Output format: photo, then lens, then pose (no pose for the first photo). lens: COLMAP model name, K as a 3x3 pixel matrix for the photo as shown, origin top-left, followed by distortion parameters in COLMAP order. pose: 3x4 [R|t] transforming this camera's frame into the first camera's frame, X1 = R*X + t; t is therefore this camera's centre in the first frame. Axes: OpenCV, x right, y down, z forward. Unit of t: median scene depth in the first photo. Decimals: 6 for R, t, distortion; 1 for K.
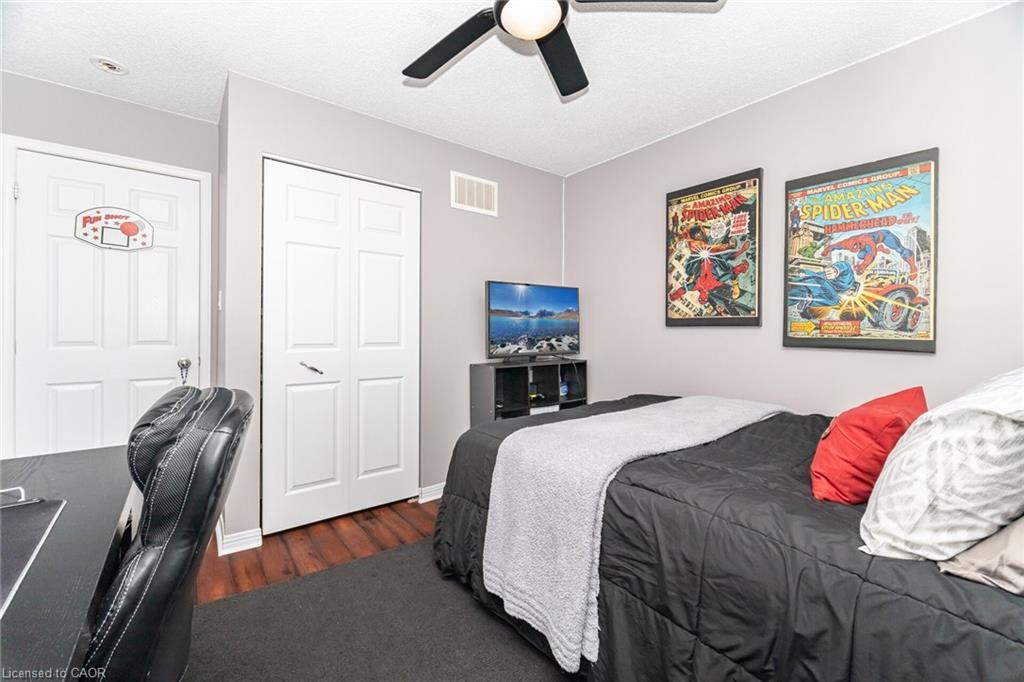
lens RADIAL K [[413.5, 0, 508.3], [0, 413.5, 336.9], [0, 0, 1]] dist [0.000277, -0.000013]
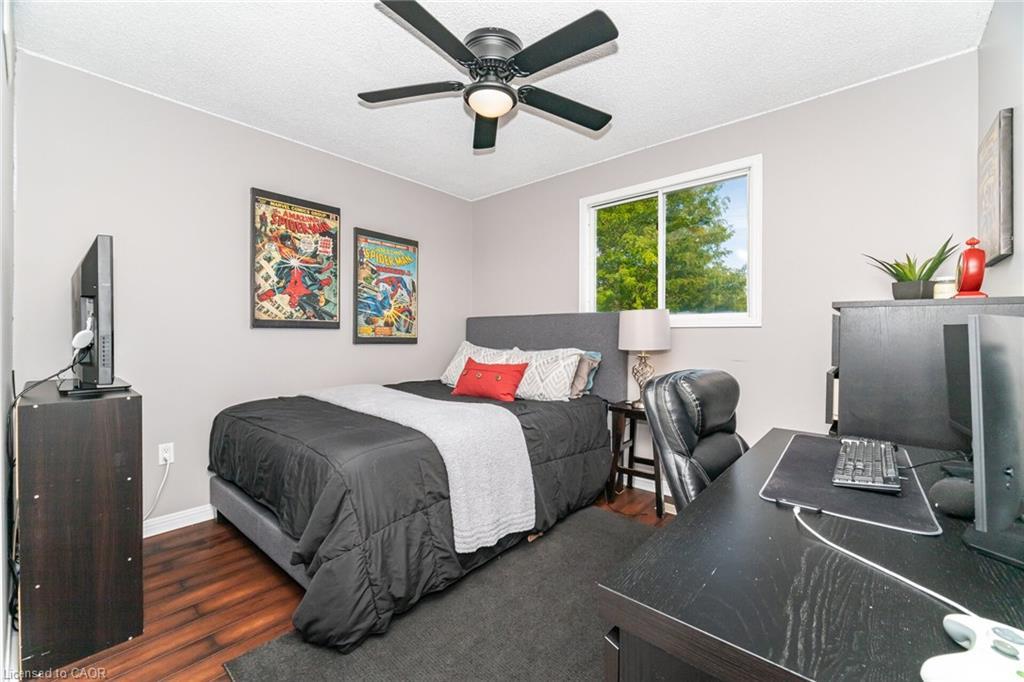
lens RADIAL K [[413.5, 0, 508.3], [0, 413.5, 336.9], [0, 0, 1]] dist [0.000277, -0.000013]
pose [[-0.171600, -0.010407, 0.985112, -0.754494], [0.009223, 0.999883, 0.012169, -0.011726], [-0.985124, 0.011174, -0.171484, 0.677183]]
